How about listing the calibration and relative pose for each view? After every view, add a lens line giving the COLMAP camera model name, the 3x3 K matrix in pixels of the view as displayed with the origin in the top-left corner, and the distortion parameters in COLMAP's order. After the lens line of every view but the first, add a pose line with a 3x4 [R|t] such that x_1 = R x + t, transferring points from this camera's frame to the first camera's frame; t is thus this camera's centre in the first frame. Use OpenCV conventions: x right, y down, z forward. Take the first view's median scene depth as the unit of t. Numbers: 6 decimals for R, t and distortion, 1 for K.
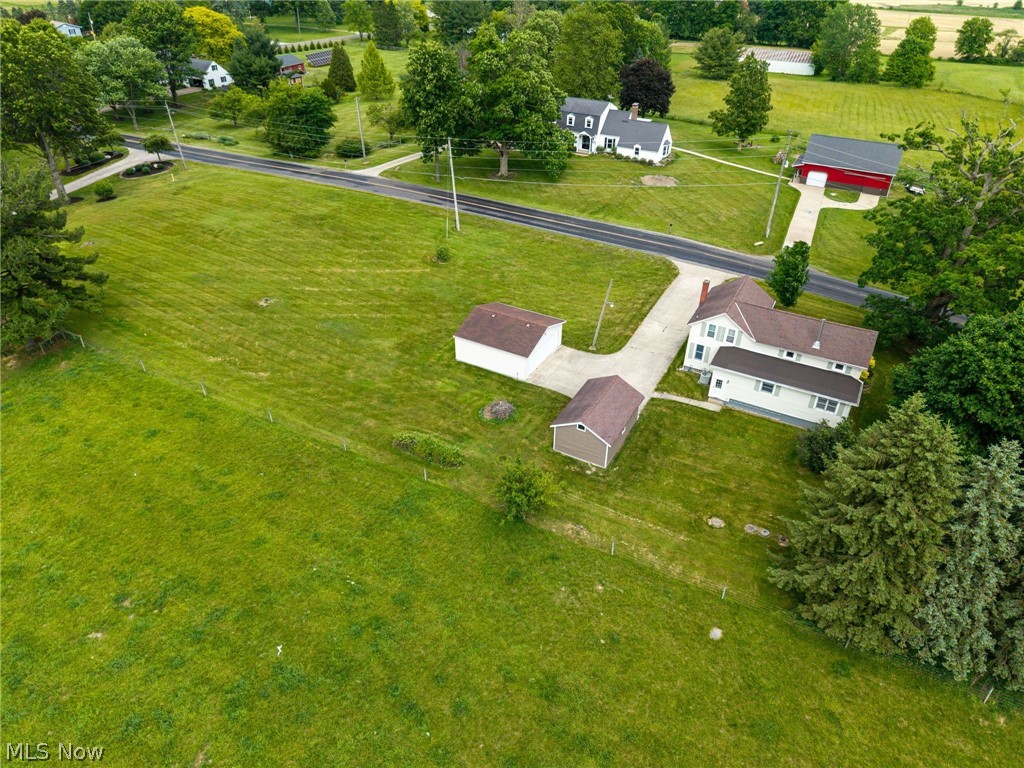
lens RADIAL K [[734.6, 0, 512.0], [0, 734.6, 384.0], [0, 0, 1]] dist [0.056773, -0.080018]
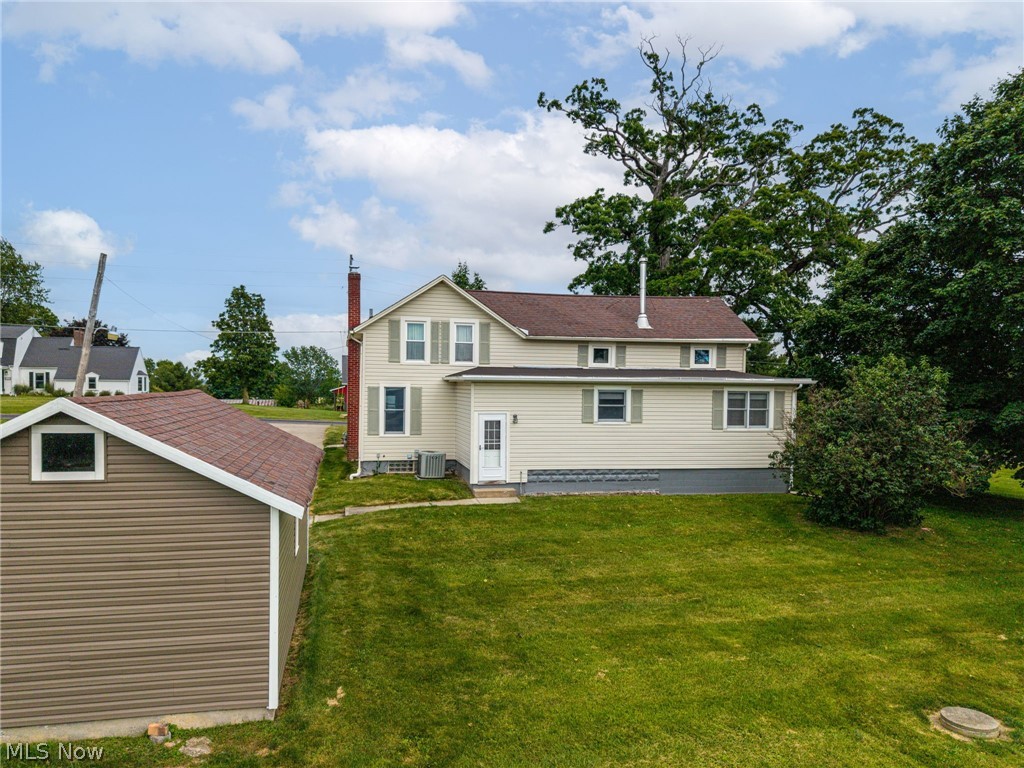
lens RADIAL K [[734.6, 0, 512.0], [0, 734.6, 384.0], [0, 0, 1]] dist [0.056773, -0.080018]
pose [[0.759749, -0.021621, 0.649857, 0.057118], [0.369361, 0.836884, -0.403977, 0.121458], [-0.535121, 0.546953, 0.643807, 0.732006]]
